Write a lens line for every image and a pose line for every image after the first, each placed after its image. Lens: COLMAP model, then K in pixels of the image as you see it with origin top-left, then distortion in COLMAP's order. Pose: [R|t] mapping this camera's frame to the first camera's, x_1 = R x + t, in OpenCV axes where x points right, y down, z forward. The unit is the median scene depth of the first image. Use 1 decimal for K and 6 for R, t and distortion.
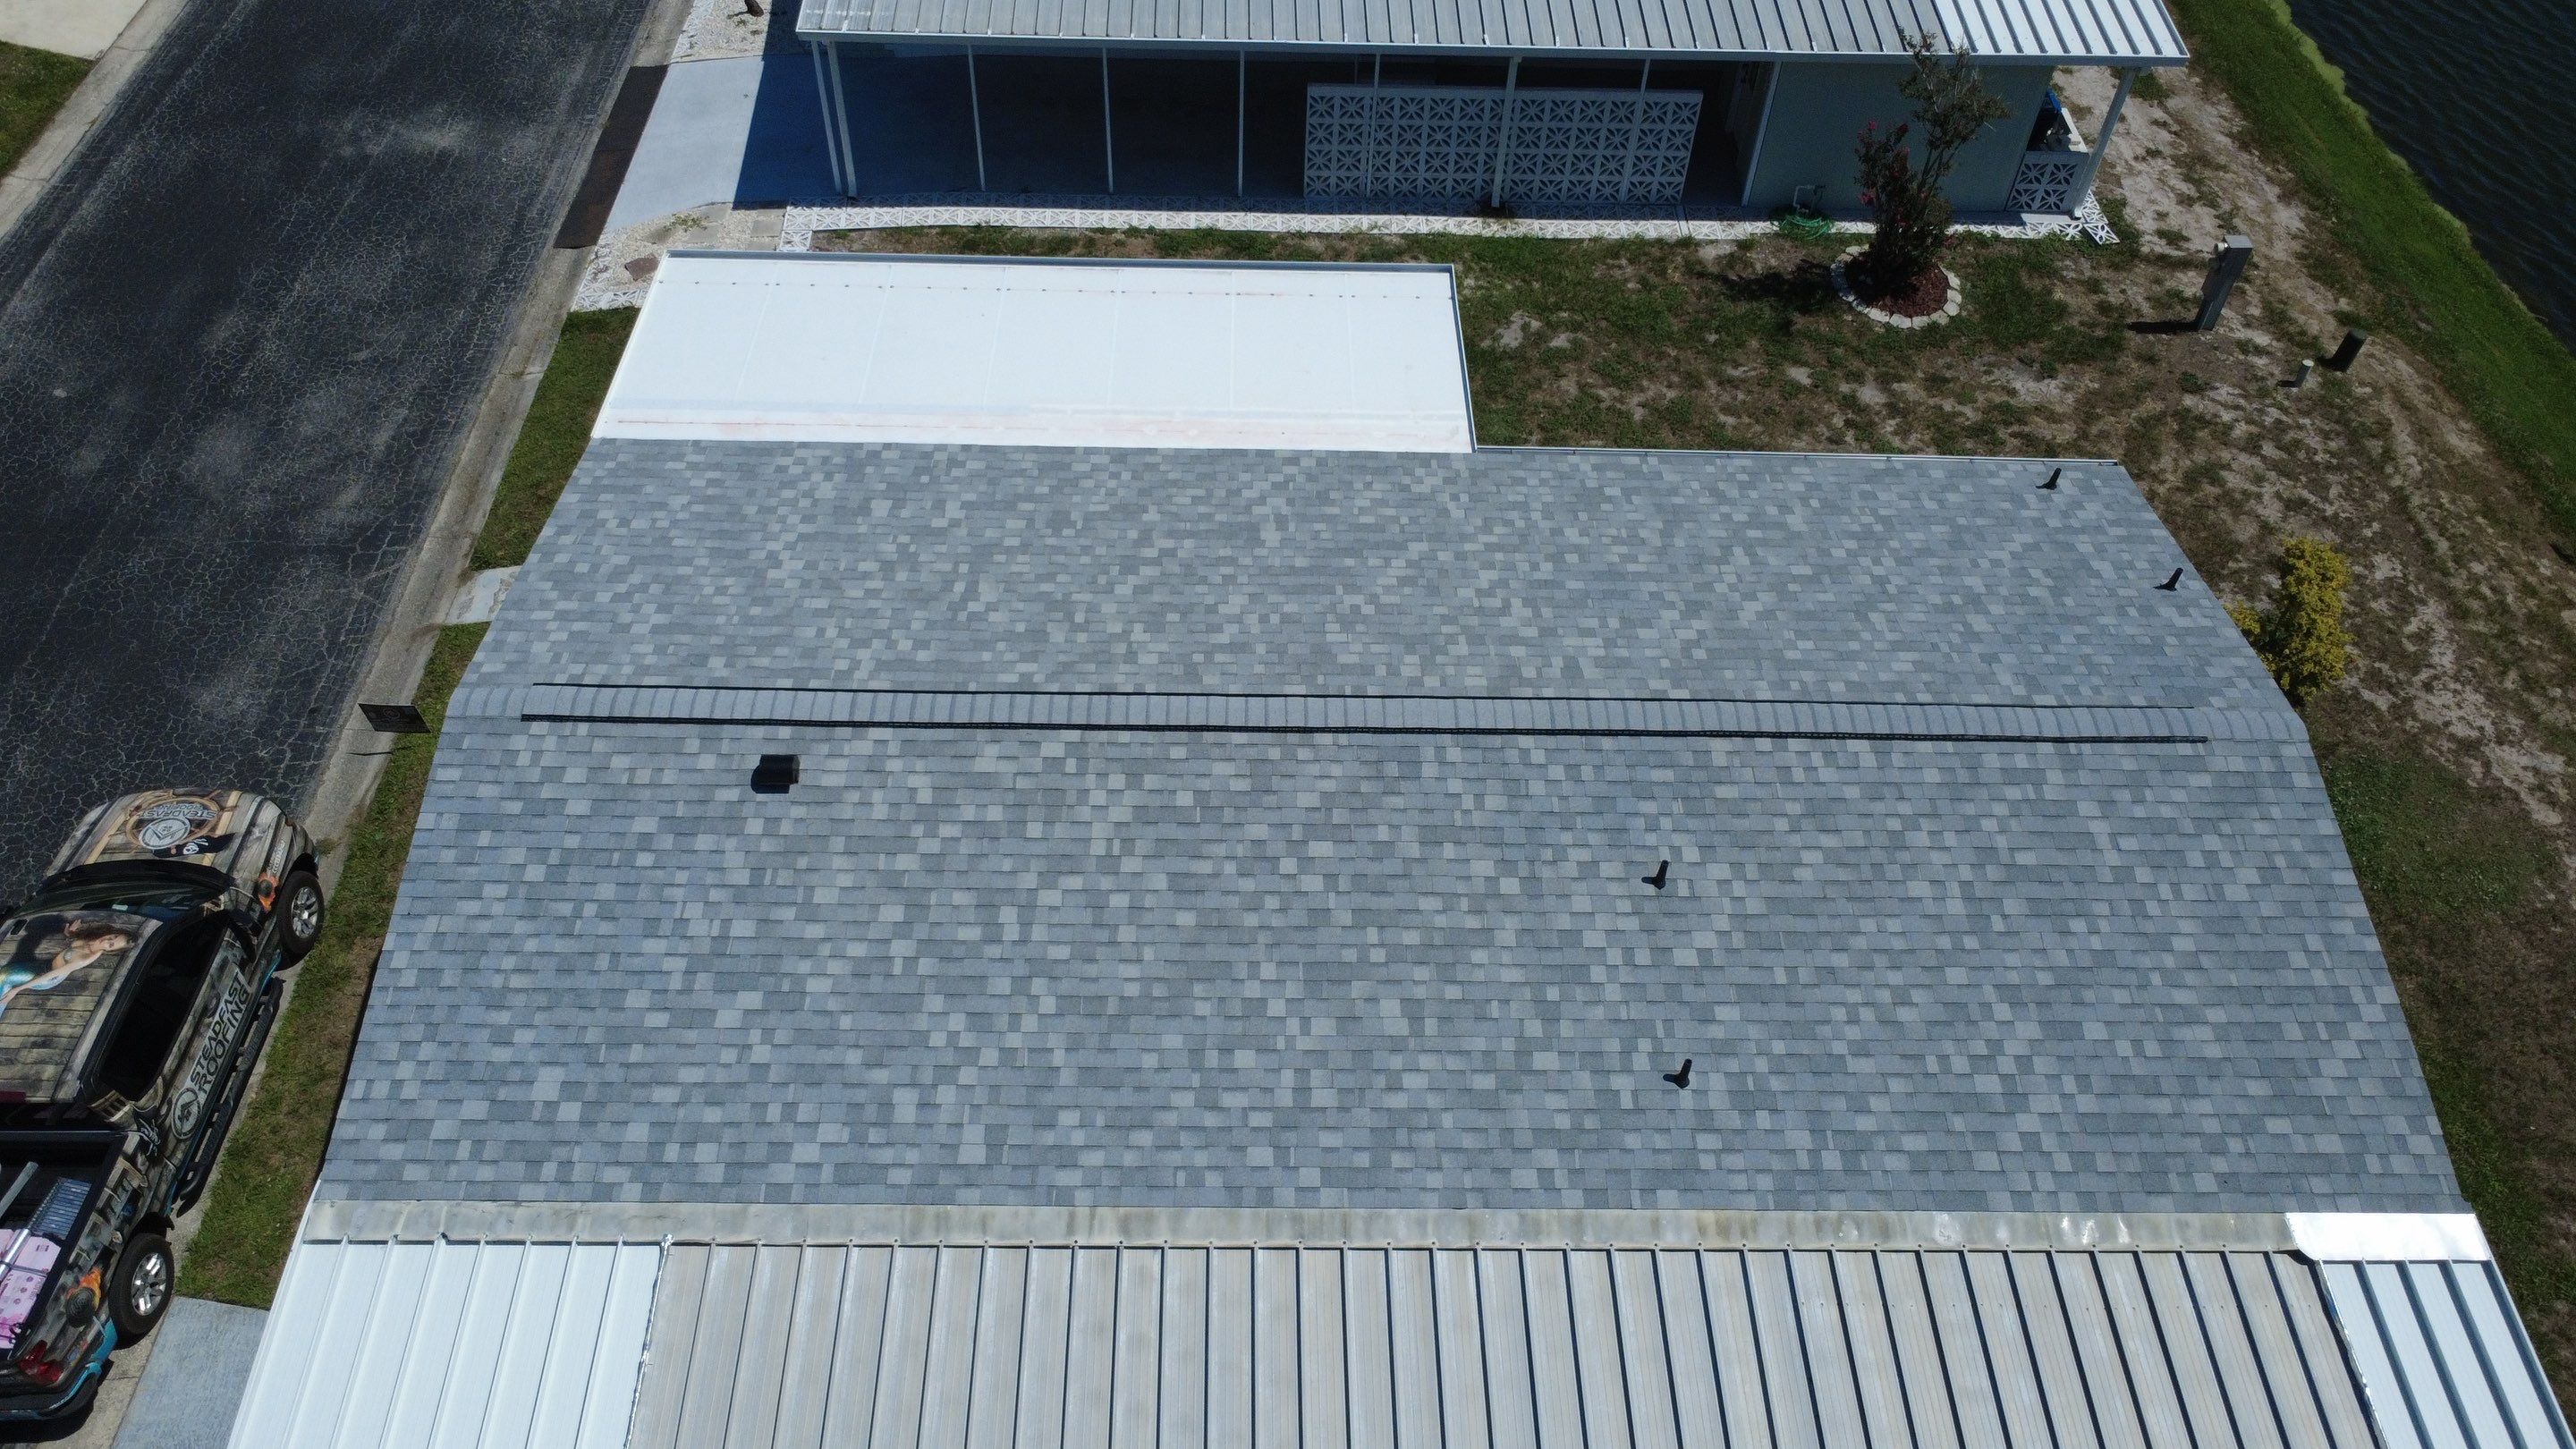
lens RADIAL K [[1881.6, 0, 1284.6], [0, 1881.6, 719.5], [0, 0, 1]] dist [-0.002060, 0.004042]
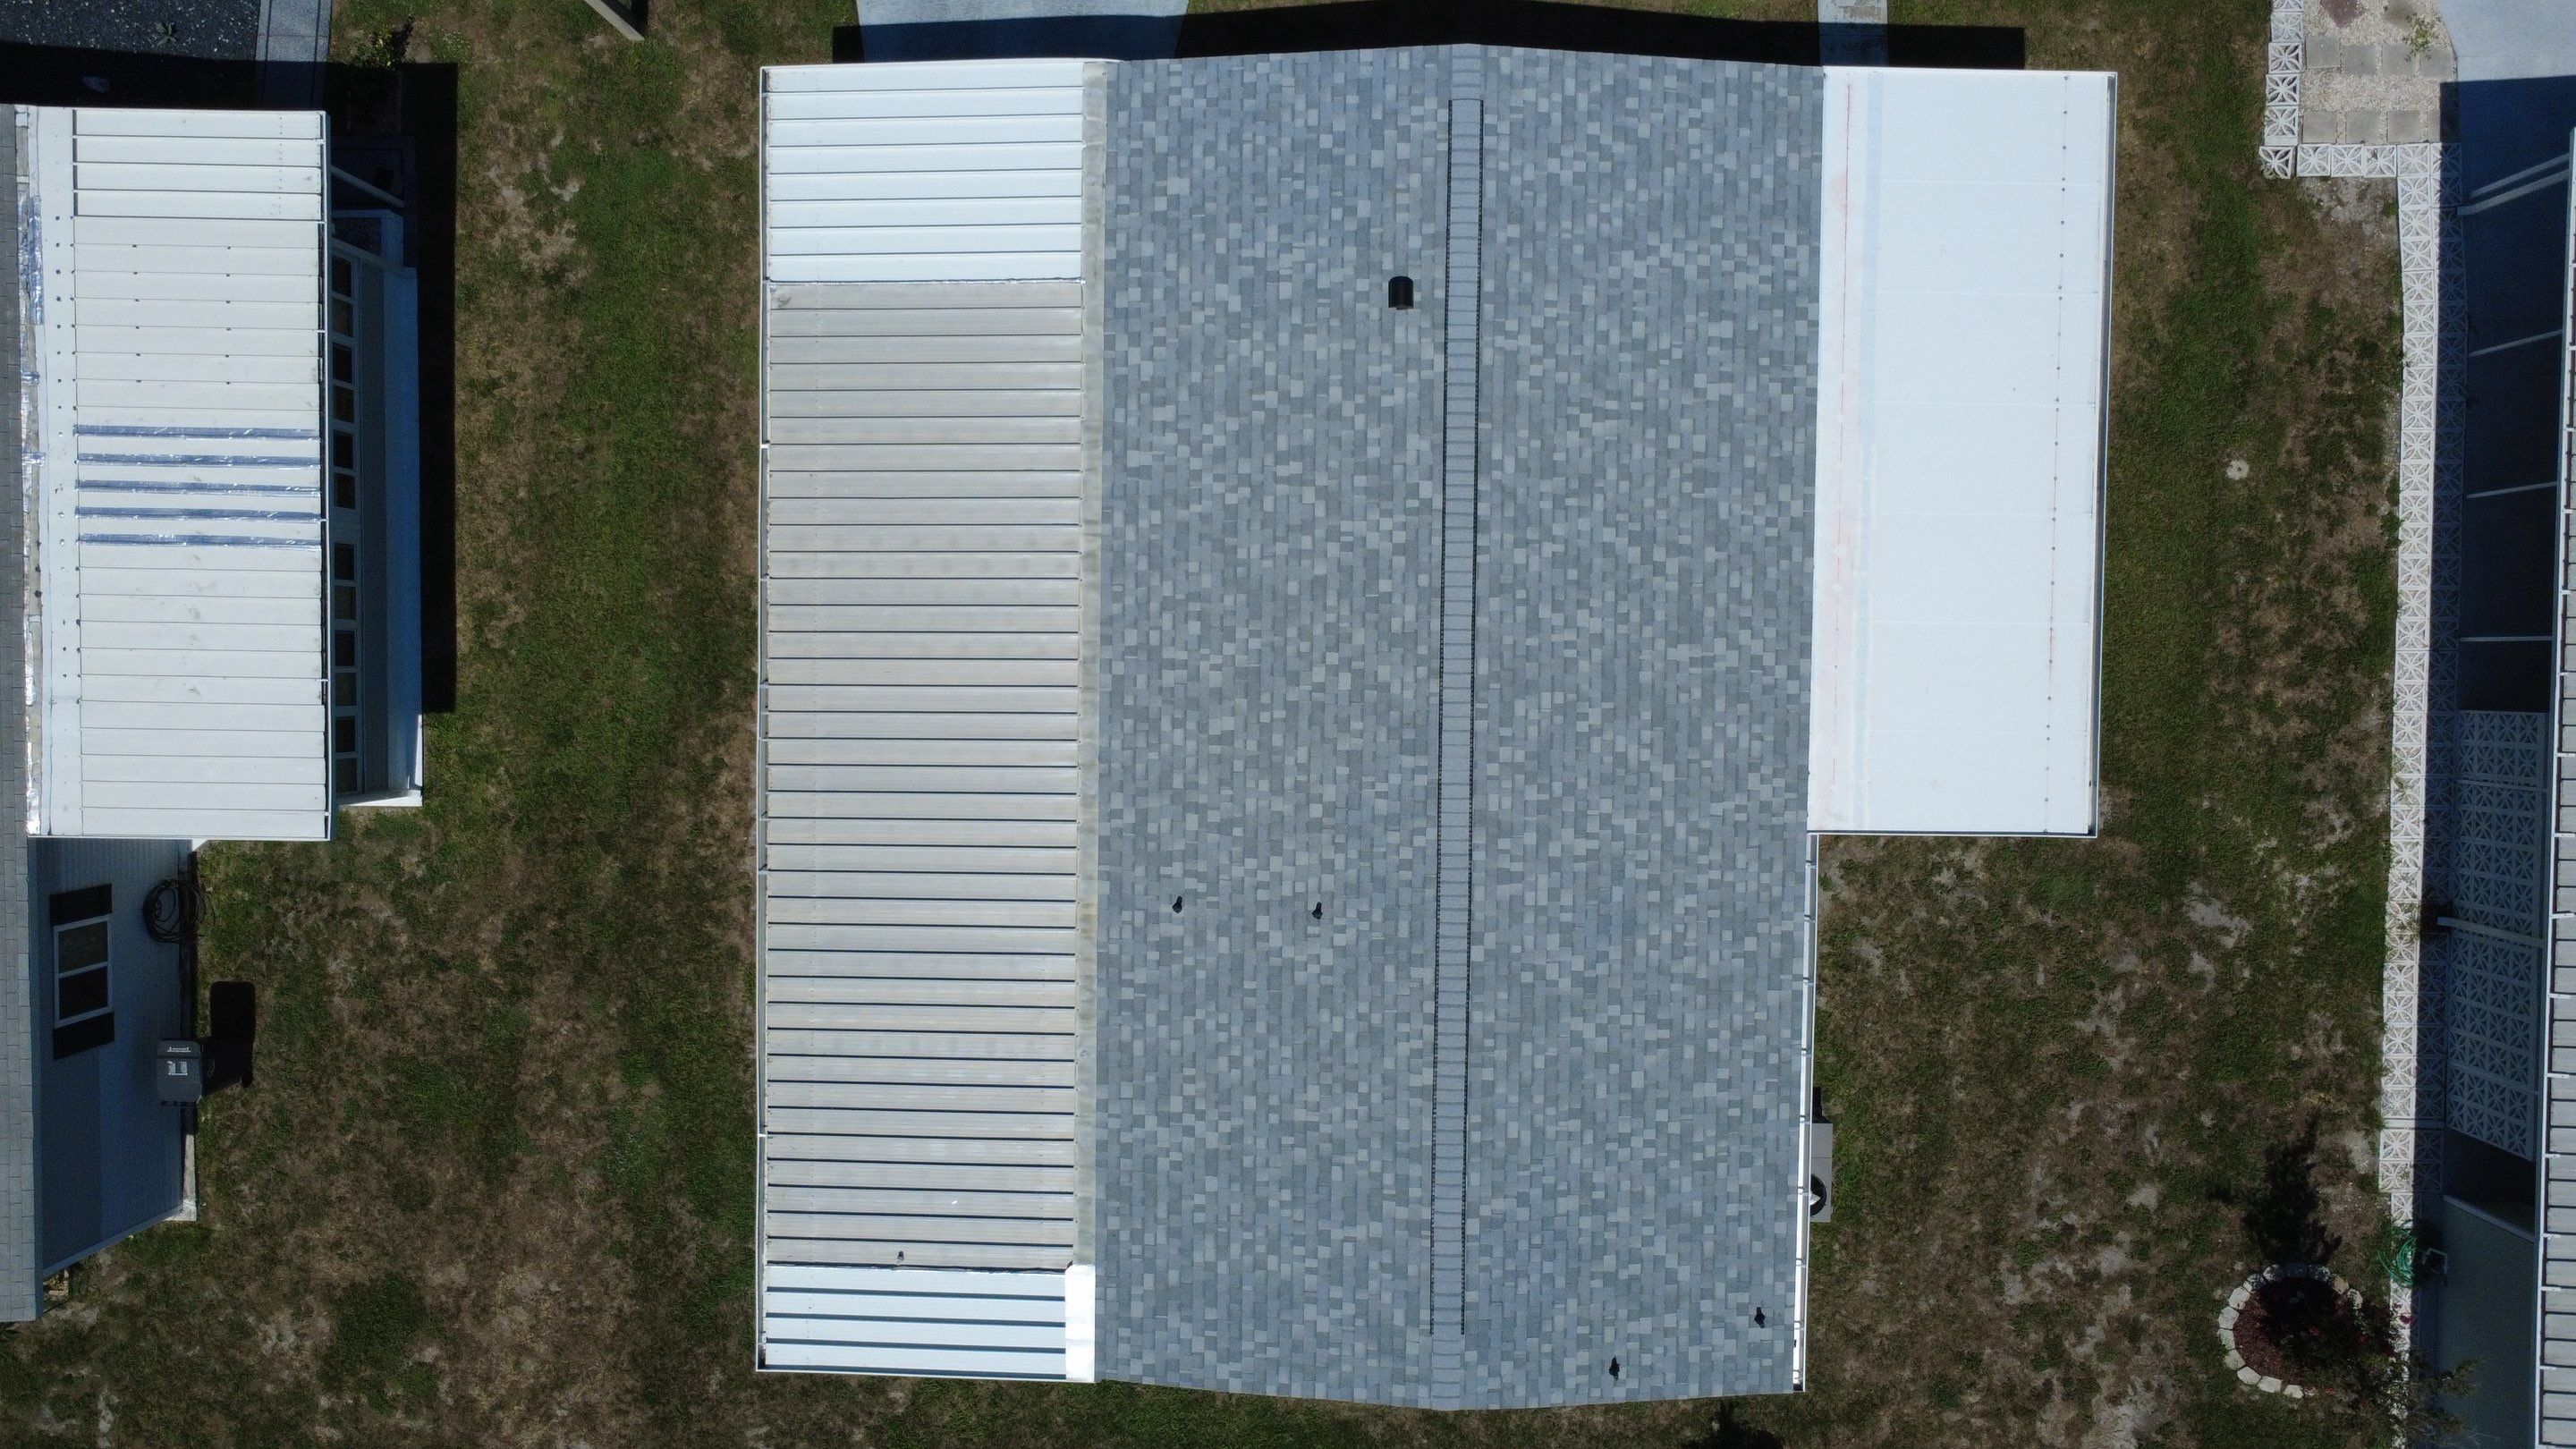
lens RADIAL K [[1881.6, 0, 1283.1], [0, 1881.6, 720.3], [0, 0, 1]] dist [-0.002060, 0.004042]
pose [[-0.022265, 0.999748, 0.002857, 0.041877], [-0.735321, -0.018312, 0.677472, -0.793294], [0.677353, 0.012984, 0.735543, -0.079798]]
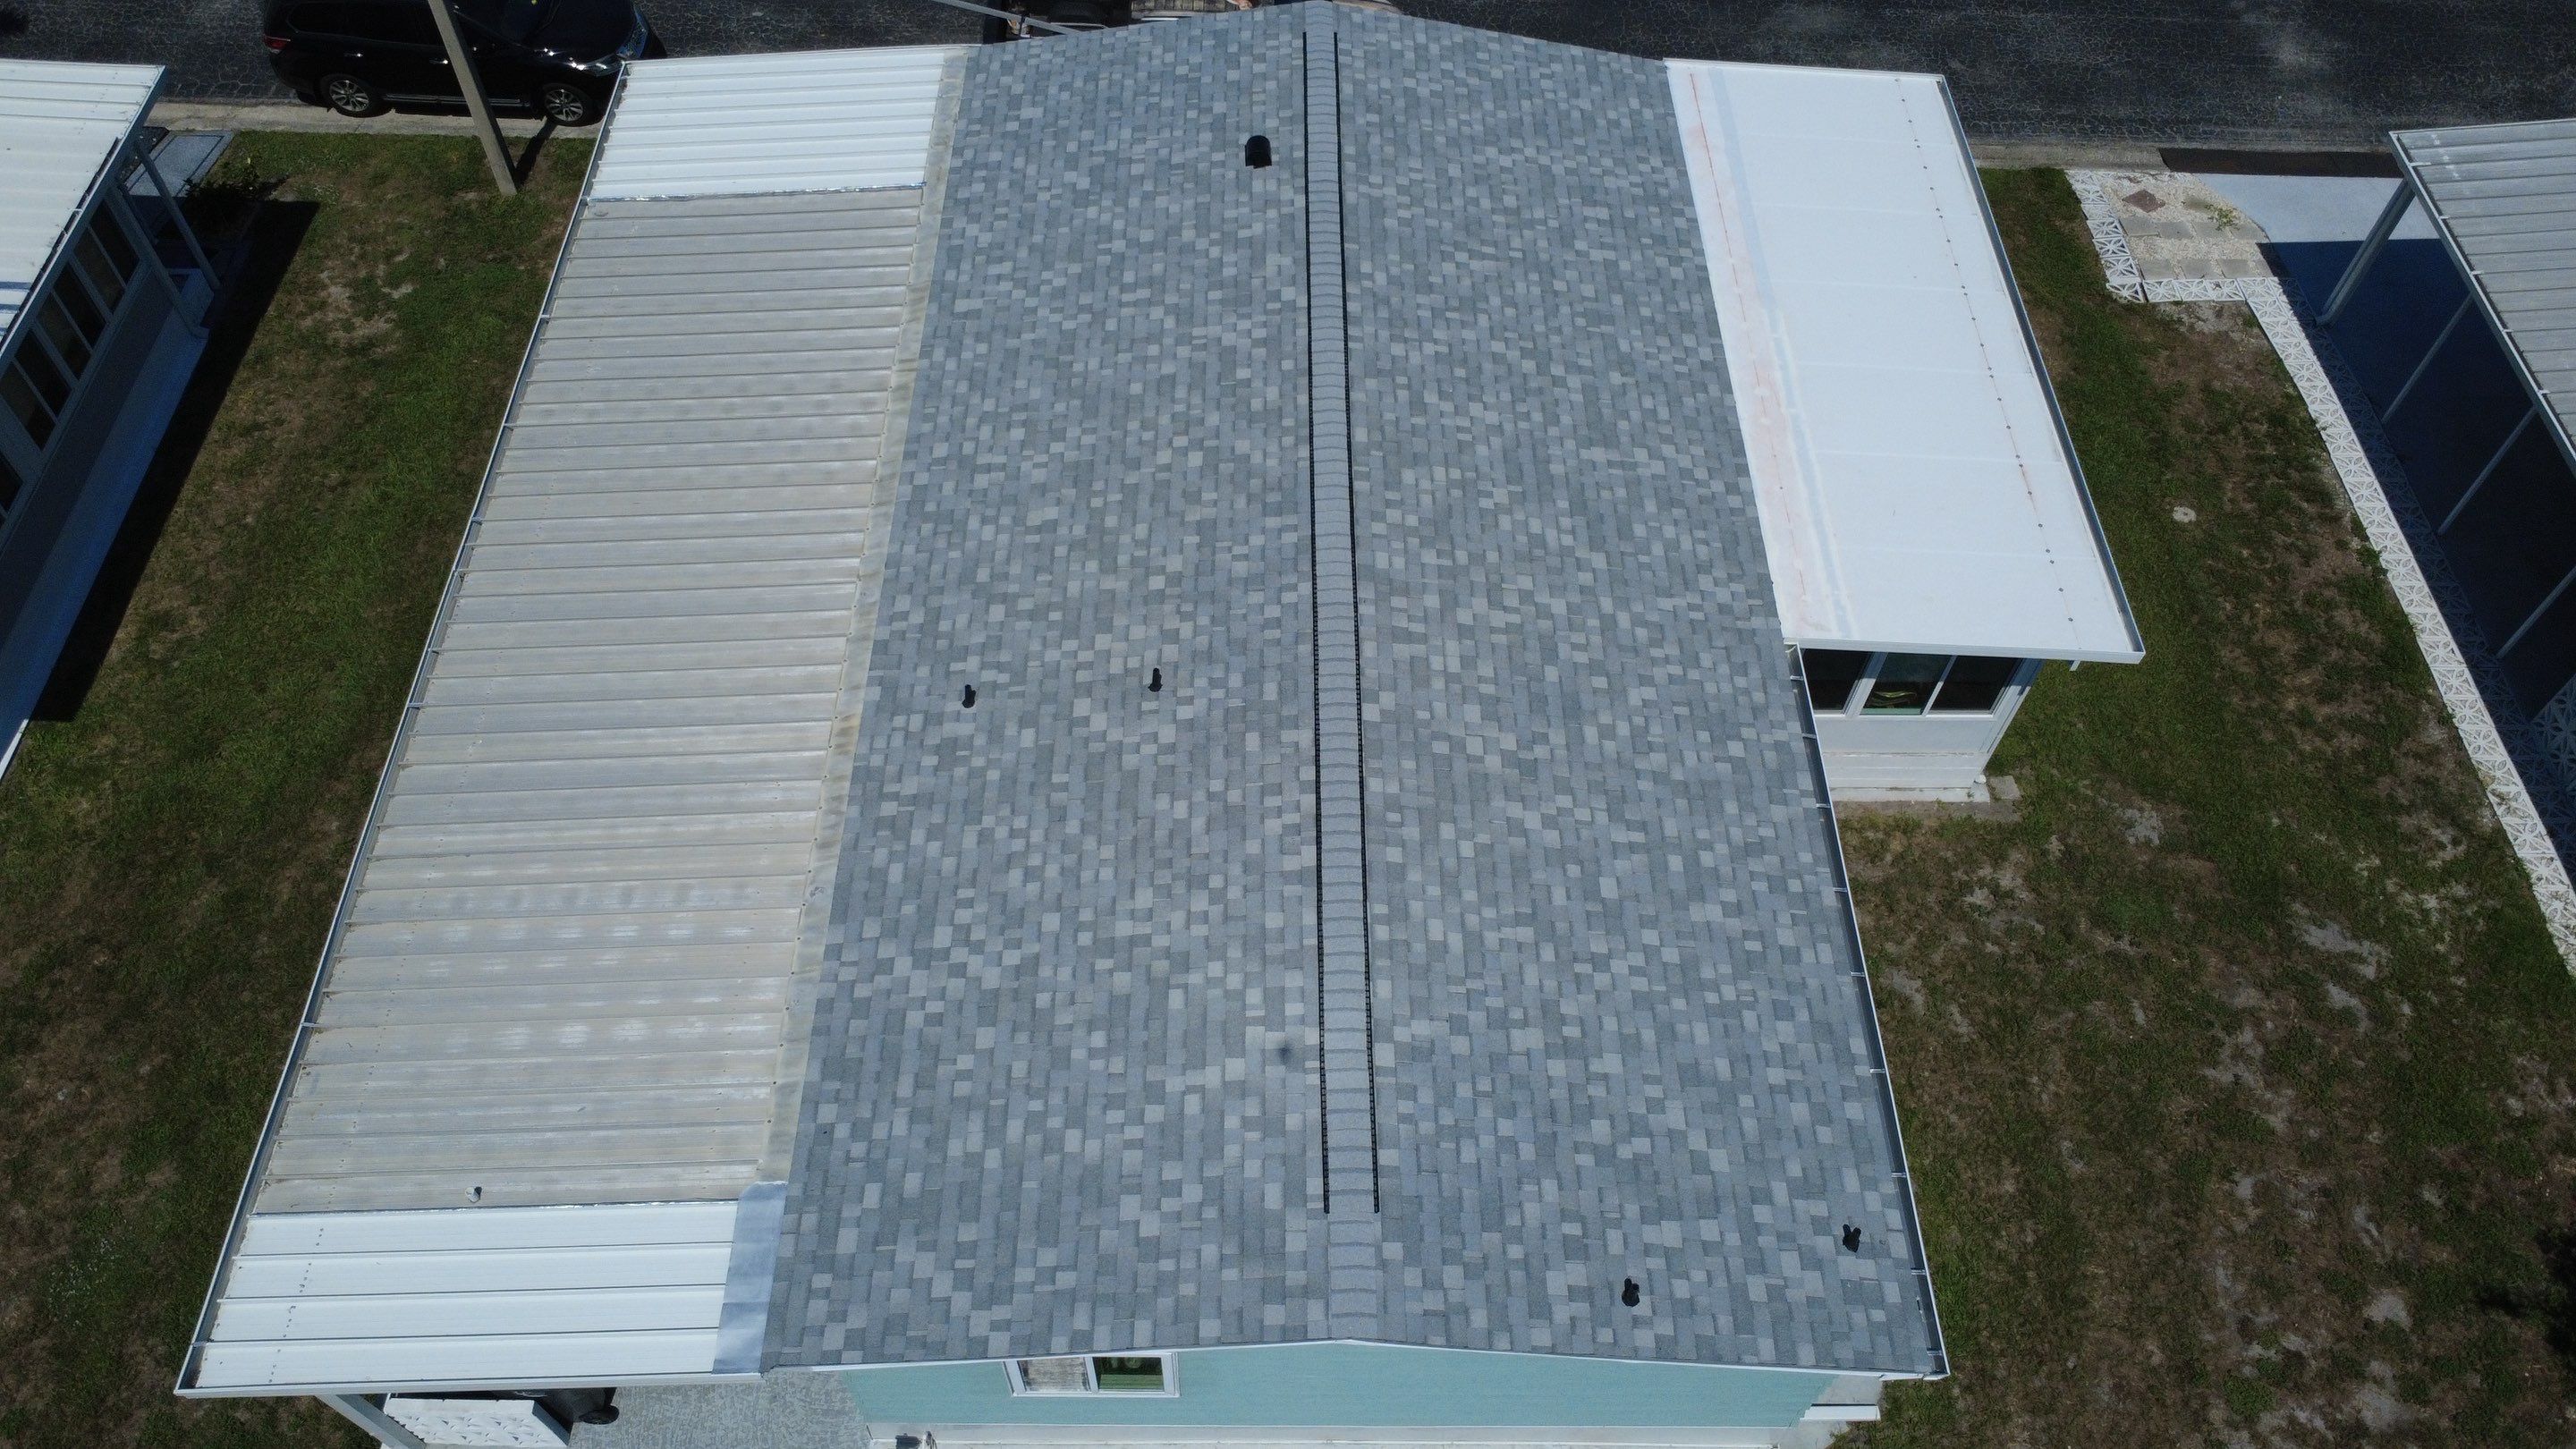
lens RADIAL K [[1881.6, 0, 1285.3], [0, 1881.6, 718.8], [0, 0, 1]] dist [-0.002060, 0.004042]
pose [[-0.003485, 0.789034, -0.614339, 0.797614], [-0.765956, 0.392848, 0.508903, -0.467525], [0.642884, 0.472330, 0.602996, 0.364612]]
